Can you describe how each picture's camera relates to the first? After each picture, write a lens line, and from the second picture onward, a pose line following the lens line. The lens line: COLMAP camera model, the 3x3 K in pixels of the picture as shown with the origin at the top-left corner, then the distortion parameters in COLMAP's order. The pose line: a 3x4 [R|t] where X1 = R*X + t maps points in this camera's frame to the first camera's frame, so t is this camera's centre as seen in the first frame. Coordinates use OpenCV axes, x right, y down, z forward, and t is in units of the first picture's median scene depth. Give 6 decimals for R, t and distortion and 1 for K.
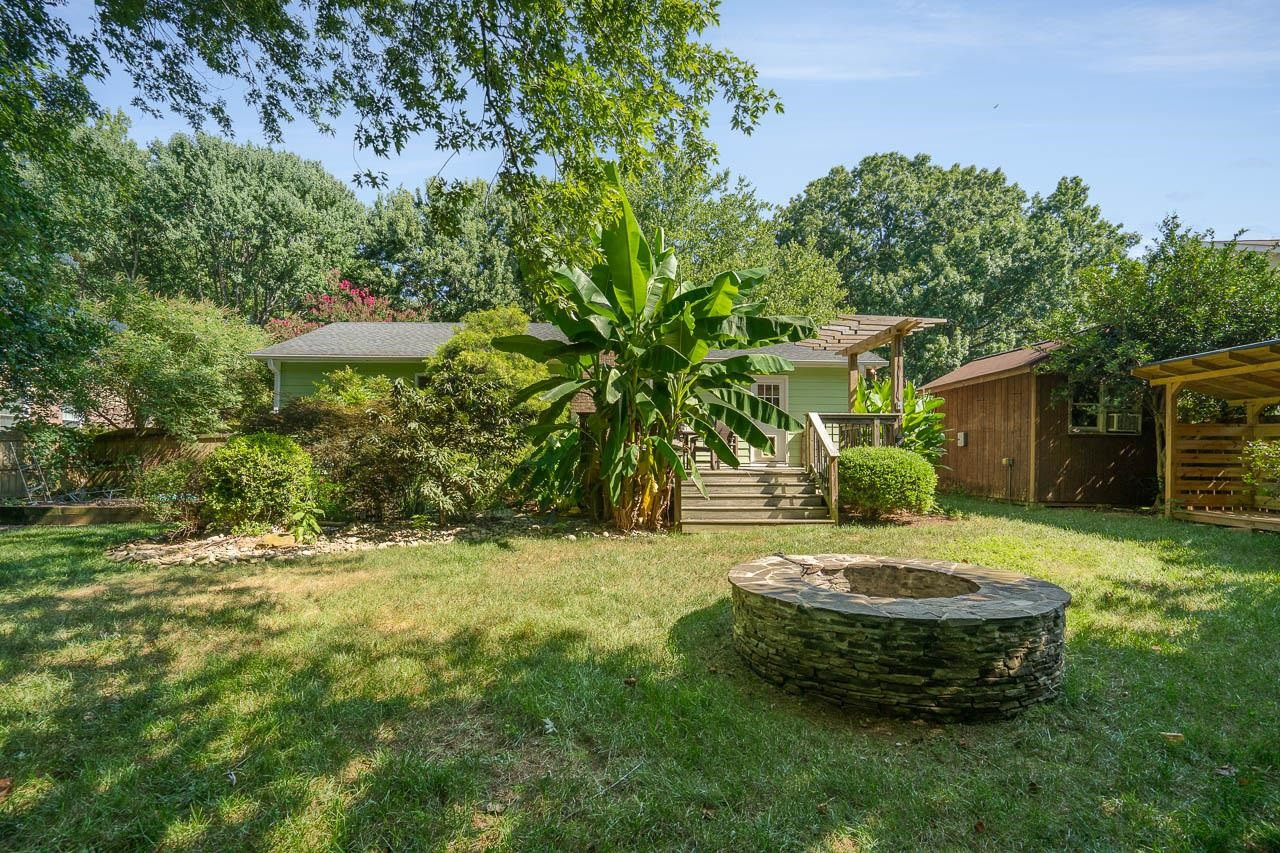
lens RADIAL K [[590.6, 0, 640.0], [0, 590.6, 426.5], [0, 0, 1]] dist [-0.032258, 0.000141]
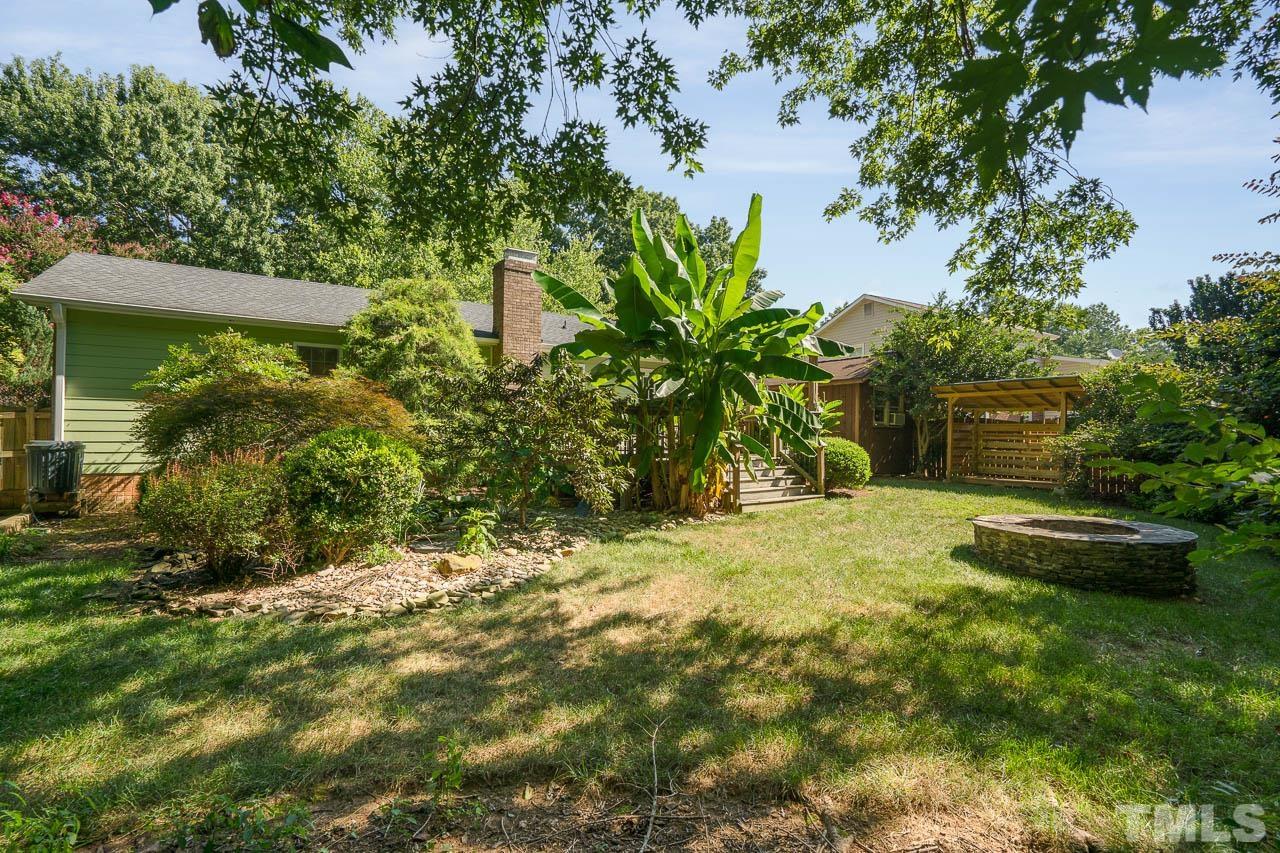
lens RADIAL K [[595.9, 0, 637.6], [0, 595.9, 413.8], [0, 0, 1]] dist [0.001337, 0.000394]
pose [[0.806636, 0.013908, 0.590885, -0.770260], [-0.024499, 0.999651, 0.009914, -0.024113], [-0.590541, -0.022473, 0.806695, 0.174063]]
